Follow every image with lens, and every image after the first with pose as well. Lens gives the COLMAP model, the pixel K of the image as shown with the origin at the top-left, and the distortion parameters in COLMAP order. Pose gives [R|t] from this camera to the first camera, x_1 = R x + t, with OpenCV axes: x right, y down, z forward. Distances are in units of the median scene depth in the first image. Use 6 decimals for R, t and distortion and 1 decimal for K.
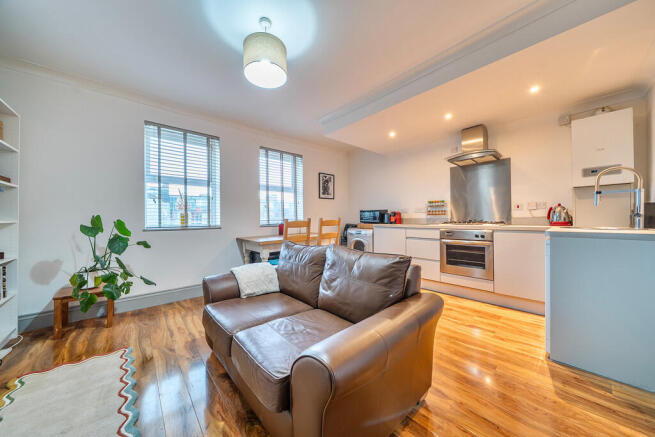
lens RADIAL K [[224.4, 0, 333.2], [0, 224.4, 216.2], [0, 0, 1]] dist [-0.008948, 0.000091]
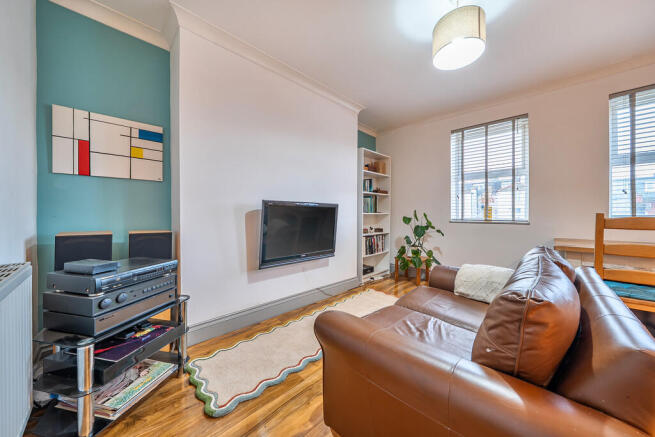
lens RADIAL K [[224.4, 0, 331.2], [0, 224.4, 217.0], [0, 0, 1]] dist [-0.008948, 0.000091]
pose [[0.058883, 0.020410, -0.998056, 0.316451], [0.009347, 0.999736, 0.020996, 0.006229], [0.998221, -0.010566, 0.058676, 0.260166]]
